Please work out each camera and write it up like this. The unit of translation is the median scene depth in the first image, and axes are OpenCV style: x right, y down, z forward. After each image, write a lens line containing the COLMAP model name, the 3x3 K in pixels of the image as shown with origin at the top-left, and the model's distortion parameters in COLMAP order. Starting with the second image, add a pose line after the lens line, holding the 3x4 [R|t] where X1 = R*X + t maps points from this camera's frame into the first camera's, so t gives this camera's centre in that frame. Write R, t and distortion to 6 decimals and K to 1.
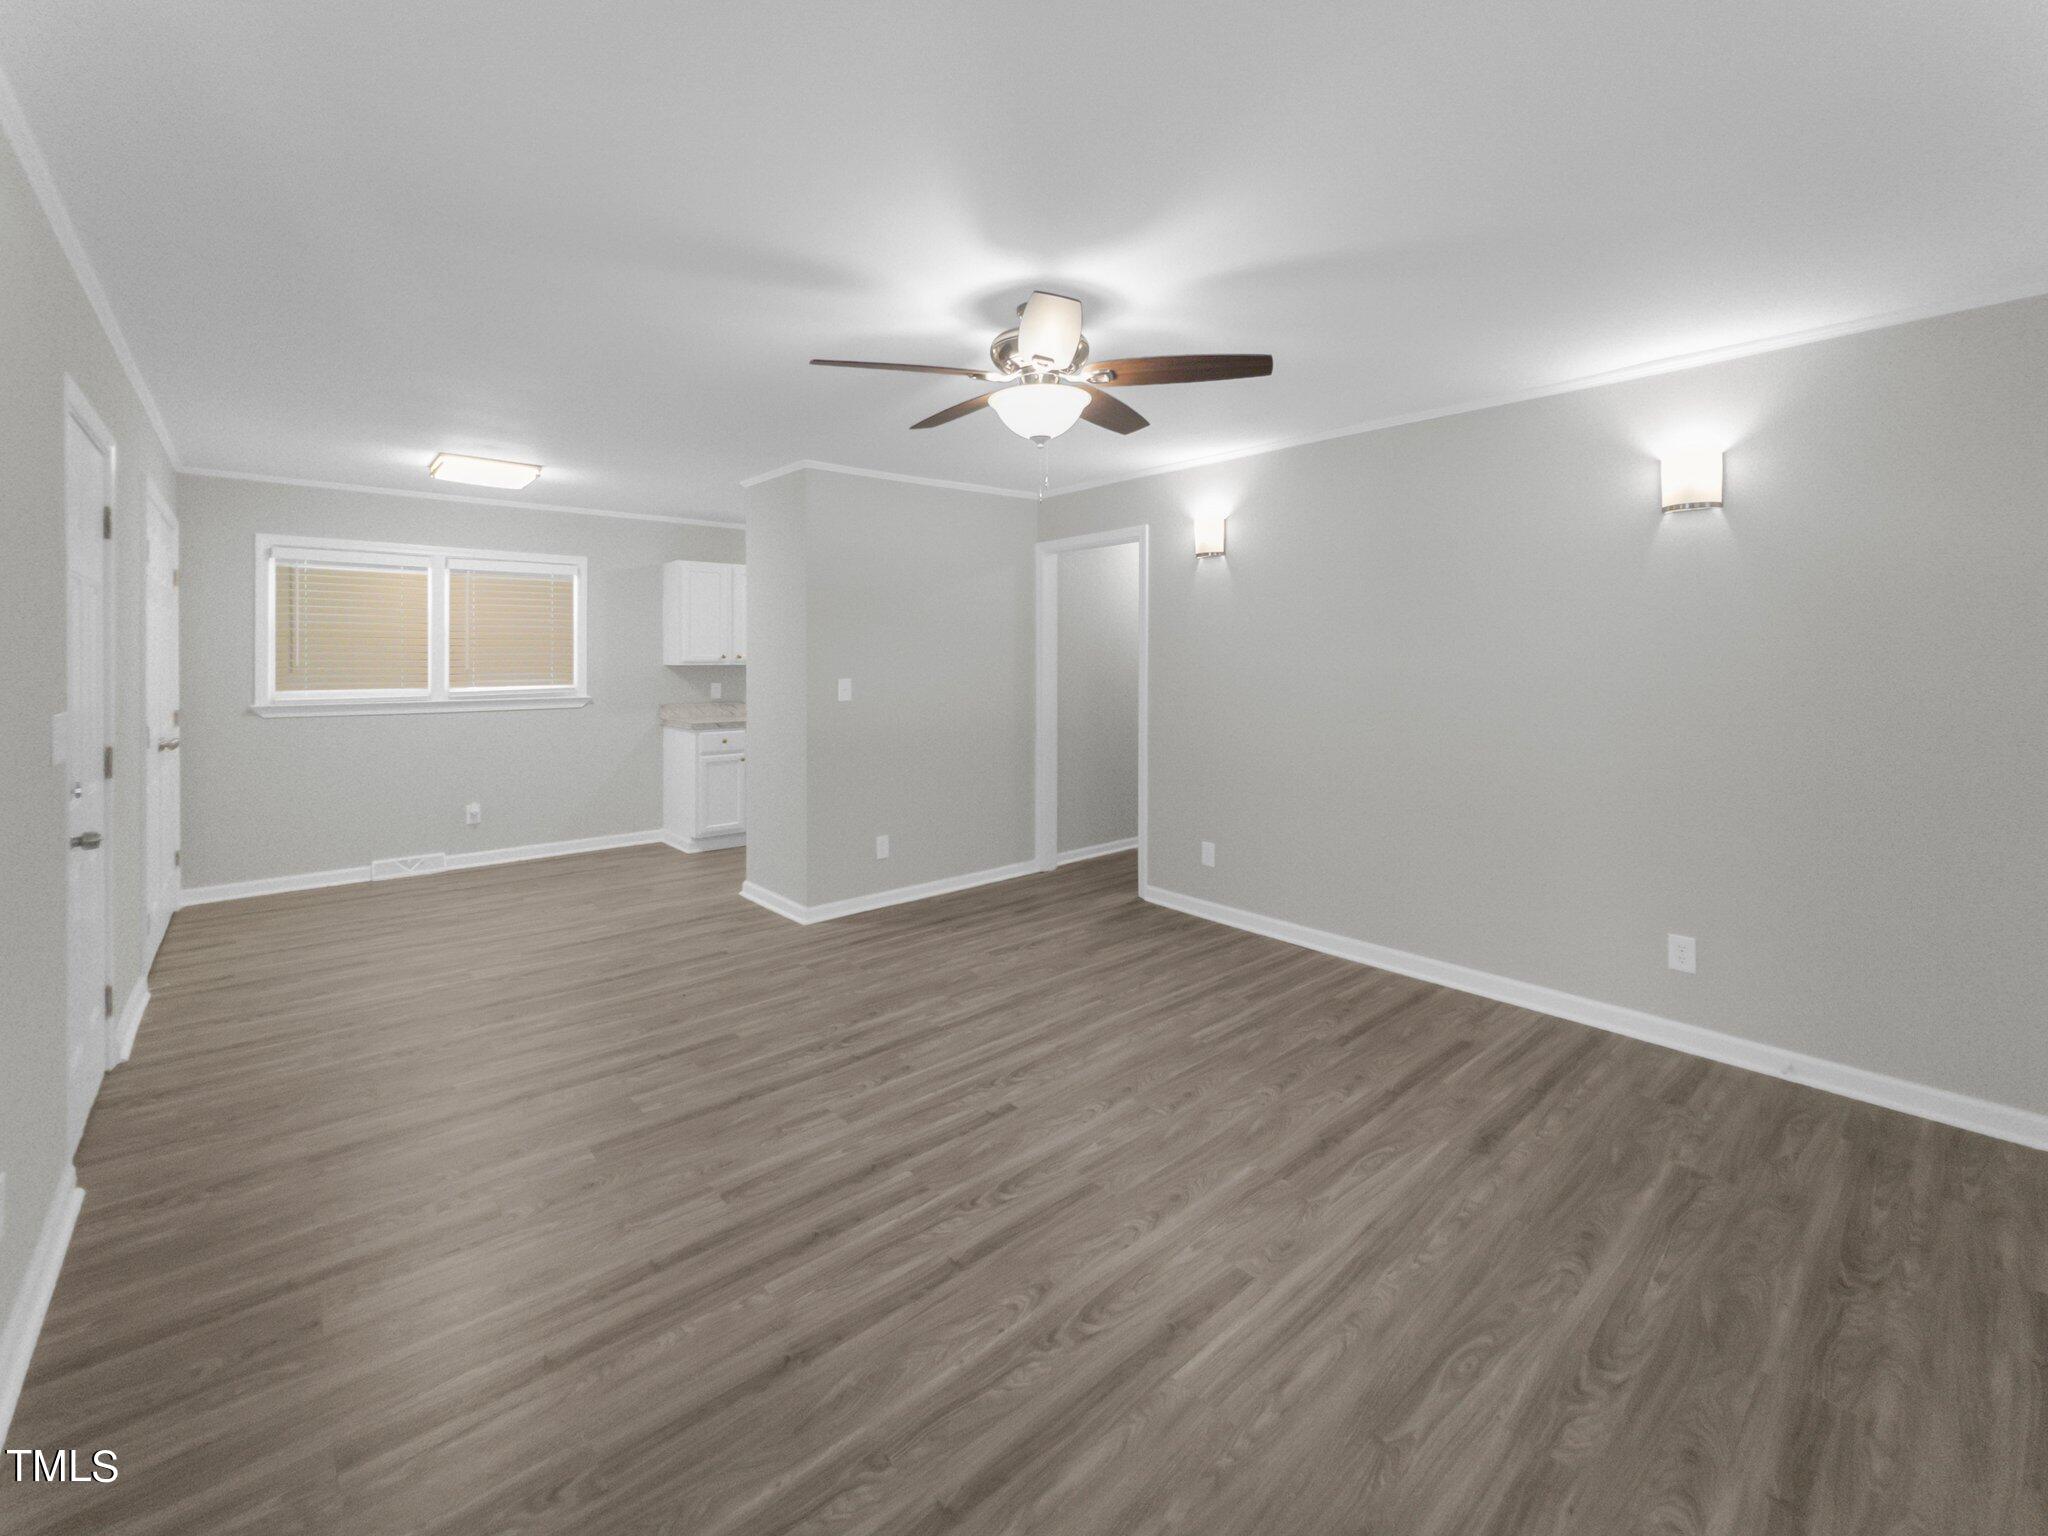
lens RADIAL K [[857.6, 0, 1024.0], [0, 857.6, 753.2], [0, 0, 1]] dist [-0.004917, 0.000461]
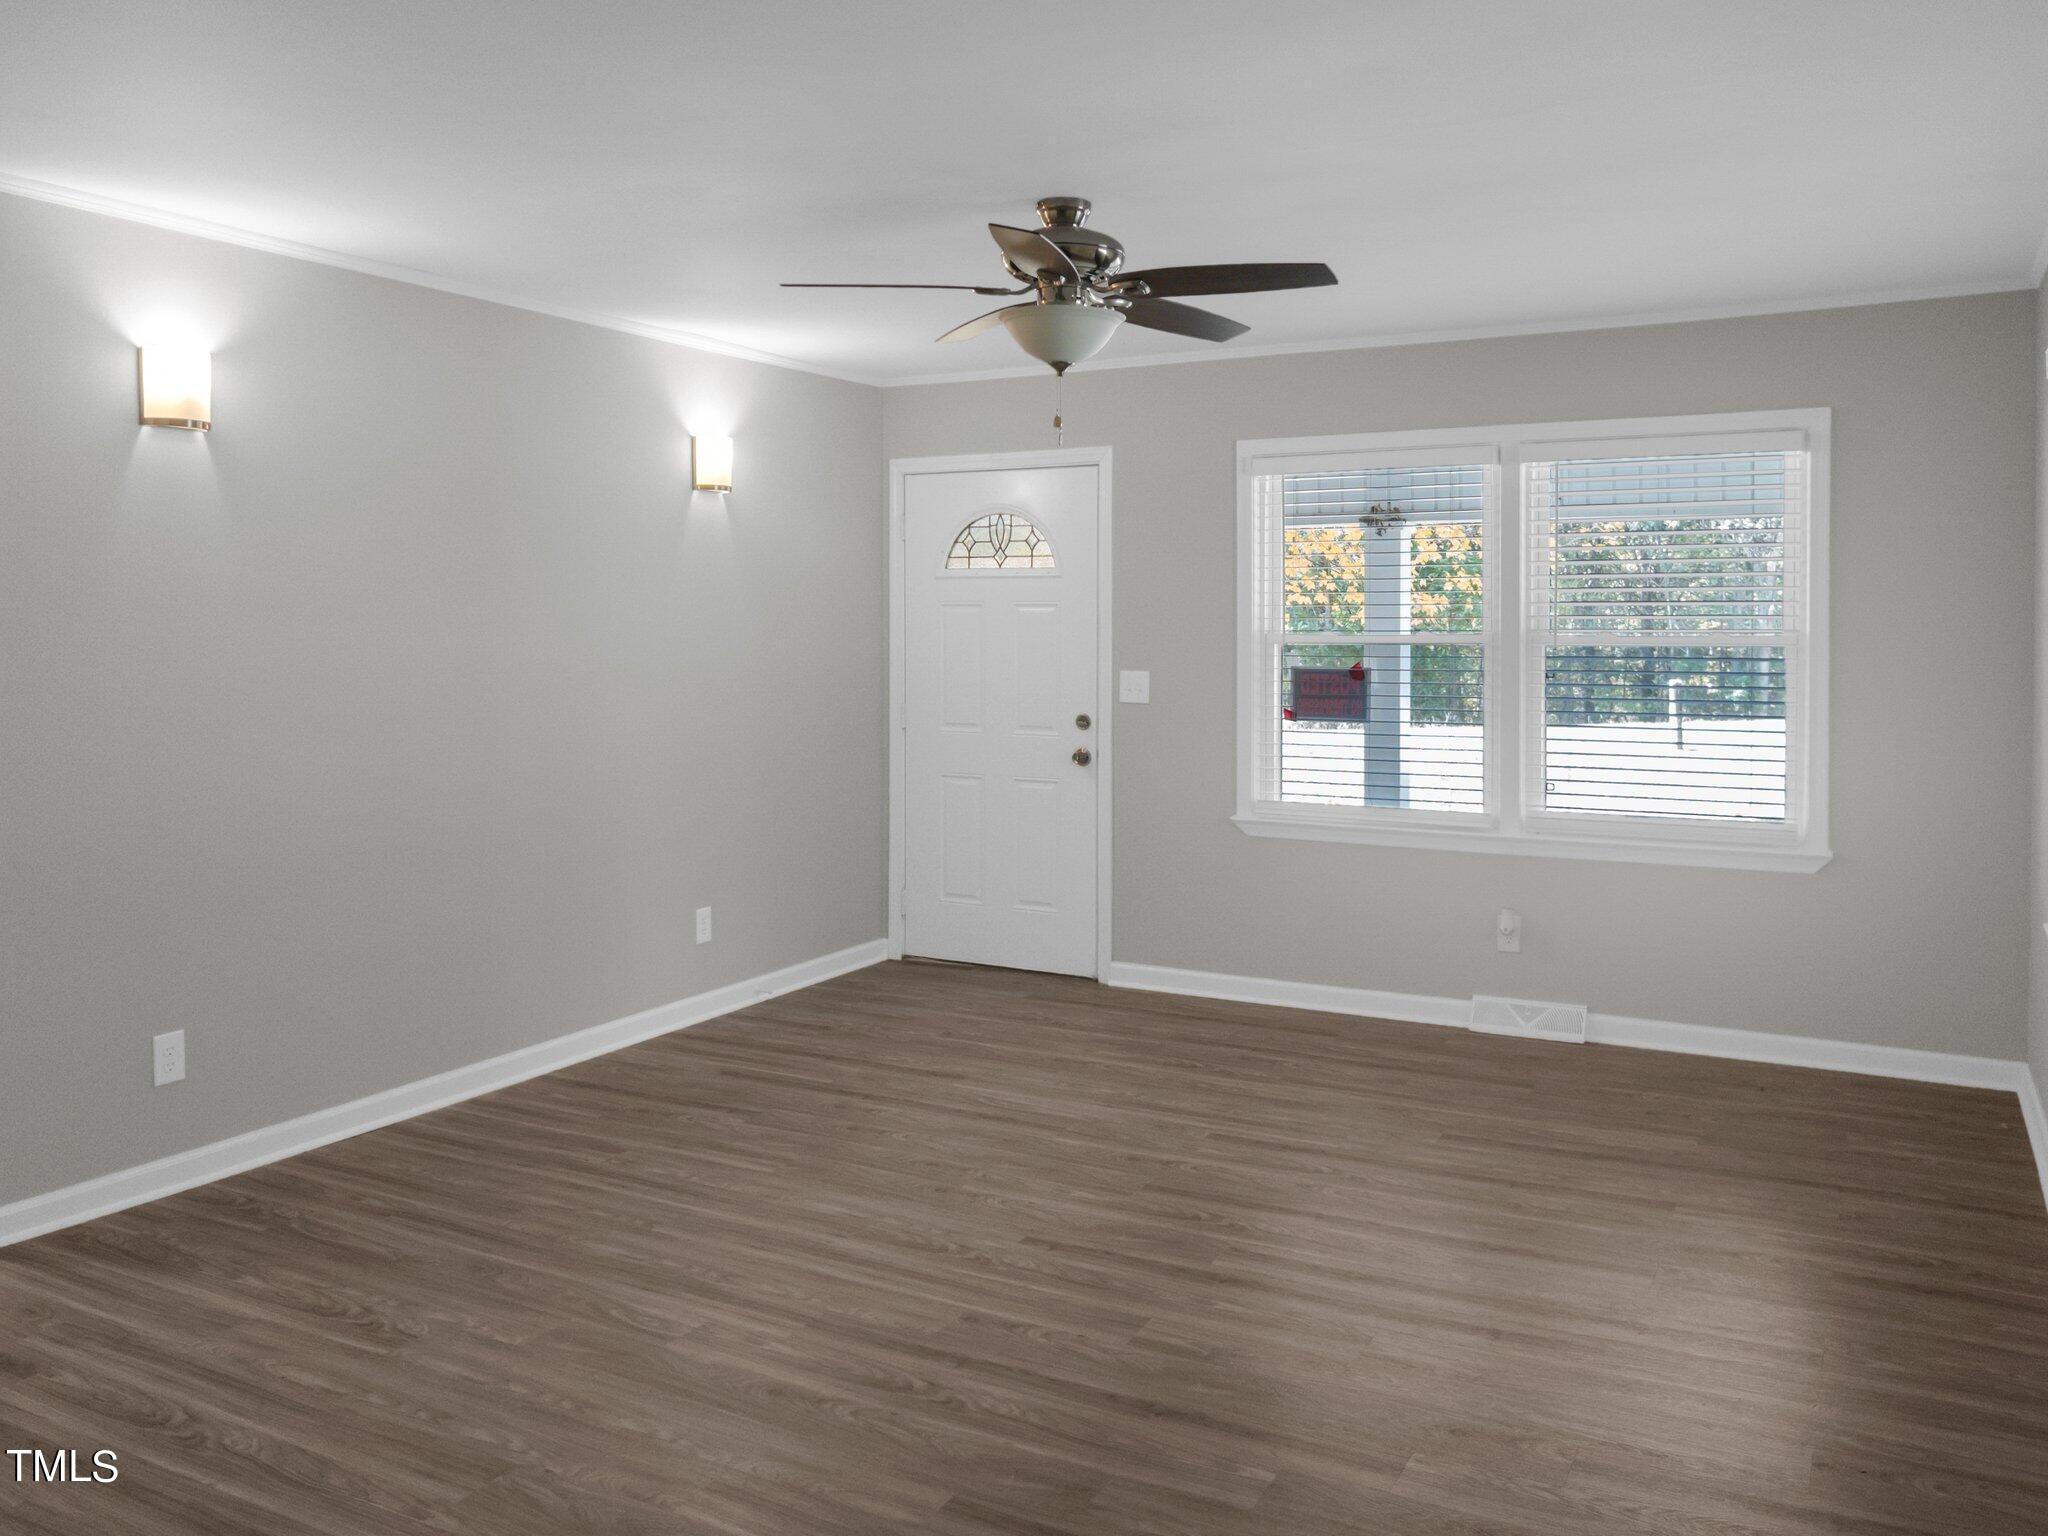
lens RADIAL K [[1676.7, 0, 1023.7], [0, 1676.7, 769.7], [0, 0, 1]] dist [-0.010787, 0.002428]
pose [[-0.345855, -0.081695, 0.934725, -1.506108], [0.110415, 0.985737, 0.127008, -0.194268], [-0.931769, 0.147134, -0.331902, 1.607853]]
